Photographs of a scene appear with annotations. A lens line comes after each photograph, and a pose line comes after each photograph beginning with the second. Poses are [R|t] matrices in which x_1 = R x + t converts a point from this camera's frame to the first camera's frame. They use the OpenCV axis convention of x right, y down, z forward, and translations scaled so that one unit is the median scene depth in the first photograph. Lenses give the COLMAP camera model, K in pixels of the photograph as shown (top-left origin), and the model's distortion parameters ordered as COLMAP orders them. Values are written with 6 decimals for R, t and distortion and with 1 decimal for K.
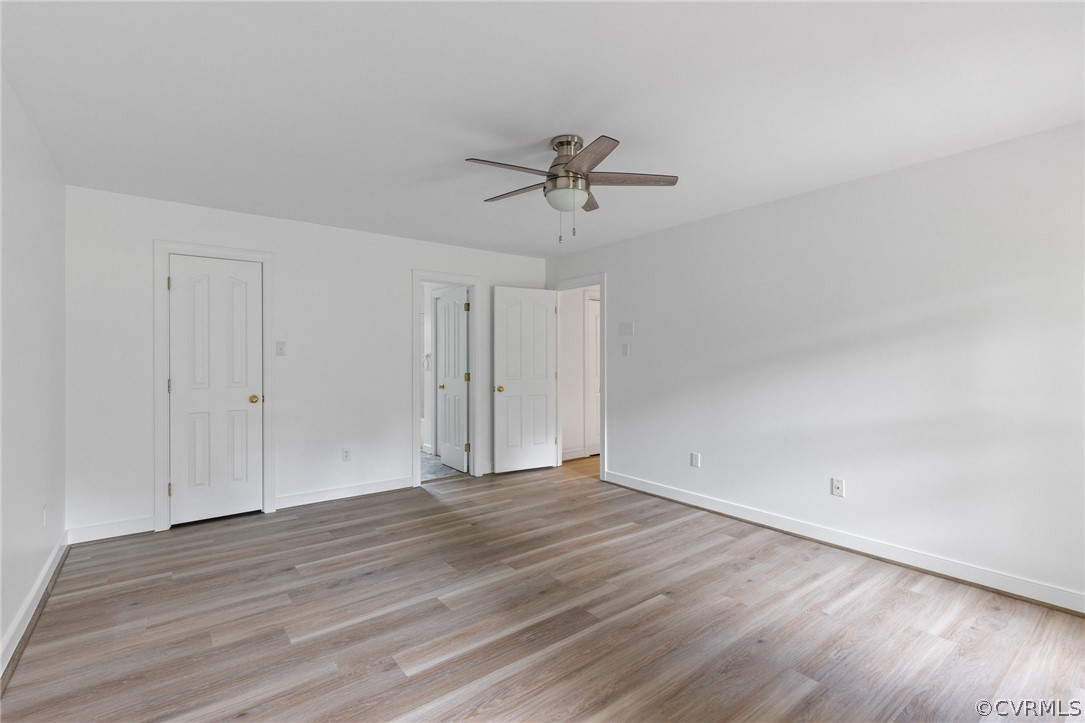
lens RADIAL K [[483.0, 0, 541.7], [0, 483.0, 357.8], [0, 0, 1]] dist [0.007774, -0.000275]
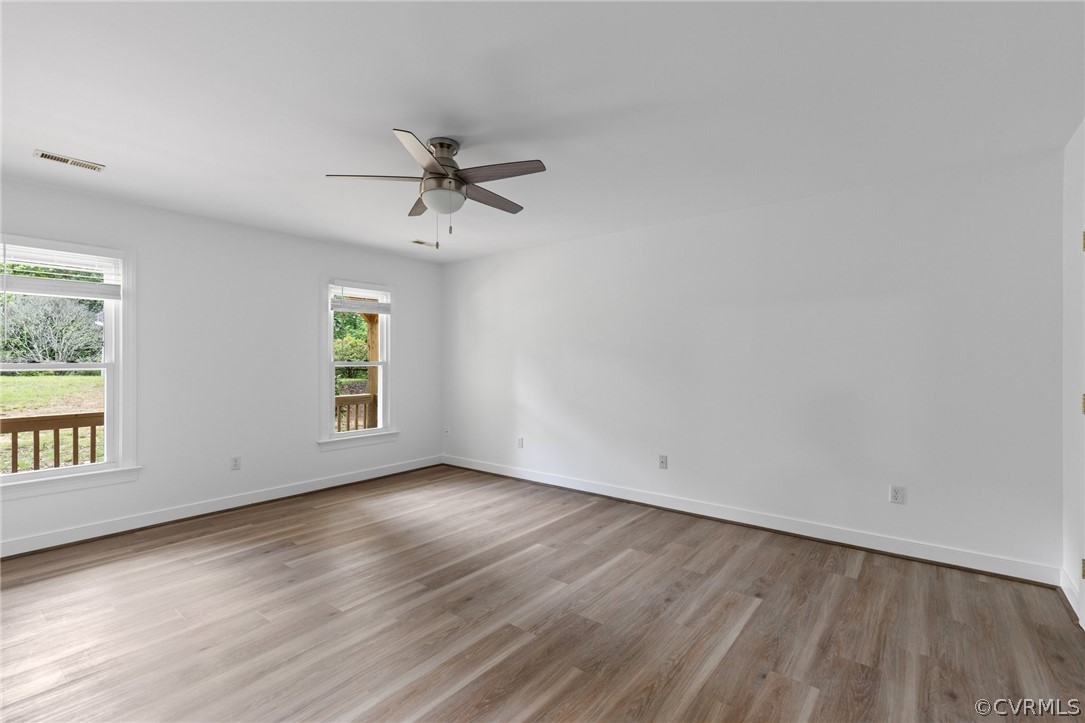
lens RADIAL K [[483.0, 0, 541.7], [0, 483.0, 357.8], [0, 0, 1]] dist [0.007774, -0.000275]
pose [[-0.969626, 0.000395, -0.244592, 0.098543], [0.000886, 0.999998, -0.001896, -0.003606], [0.244591, -0.002055, -0.969624, 1.961154]]
